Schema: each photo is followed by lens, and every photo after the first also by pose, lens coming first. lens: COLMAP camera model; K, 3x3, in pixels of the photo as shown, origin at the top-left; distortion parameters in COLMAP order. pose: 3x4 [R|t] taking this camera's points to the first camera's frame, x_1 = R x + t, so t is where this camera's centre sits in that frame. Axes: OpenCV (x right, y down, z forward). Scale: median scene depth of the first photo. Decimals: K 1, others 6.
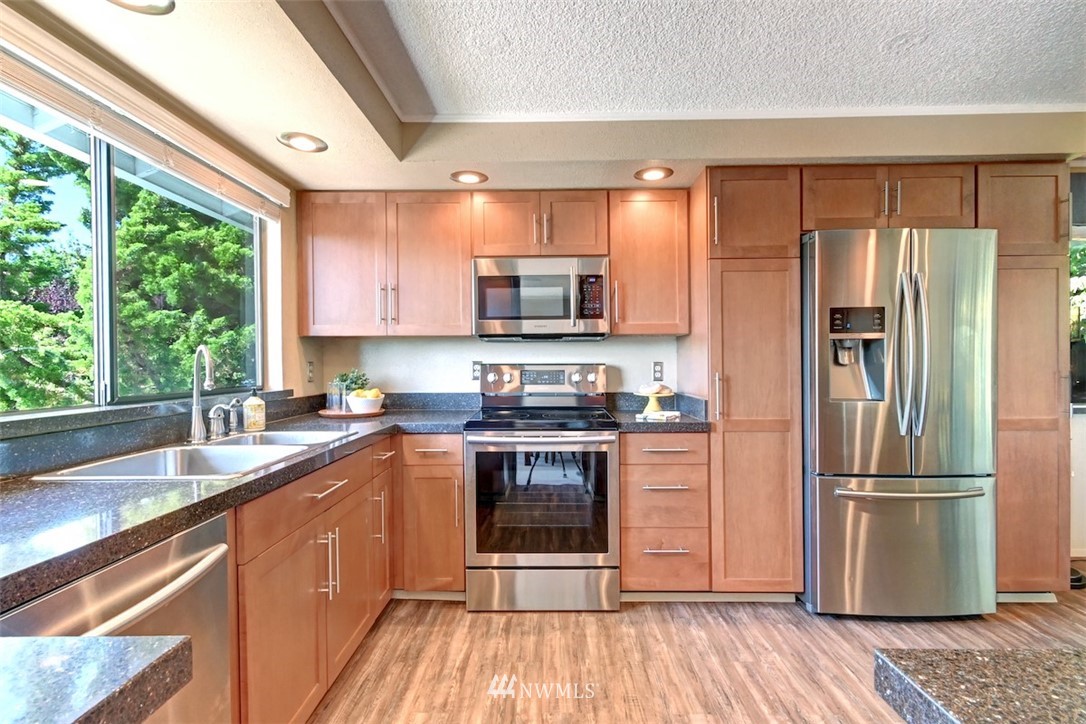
lens RADIAL K [[496.4, 0, 538.1], [0, 496.4, 350.3], [0, 0, 1]] dist [-0.000505, 0.000075]
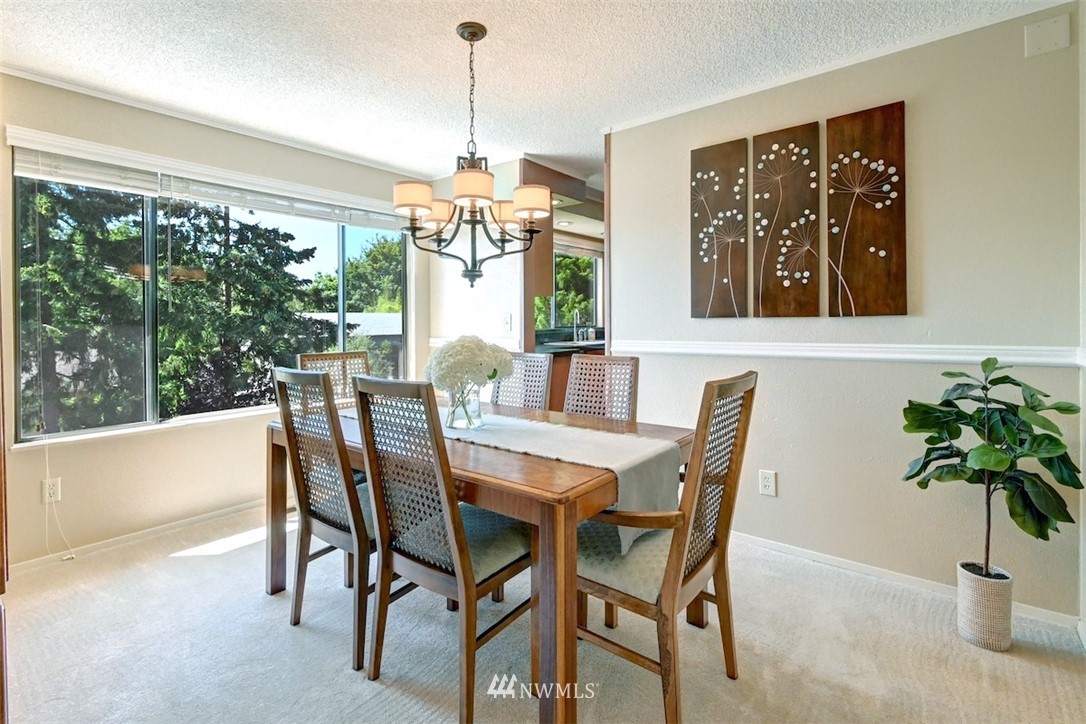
lens RADIAL K [[496.4, 0, 538.1], [0, 496.4, 350.3], [0, 0, 1]] dist [-0.000505, 0.000075]
pose [[0.793937, 0.044301, -0.606383, 0.539028], [0.007323, 0.996573, 0.082395, -0.007508], [0.607955, -0.069857, 0.790892, -0.849464]]
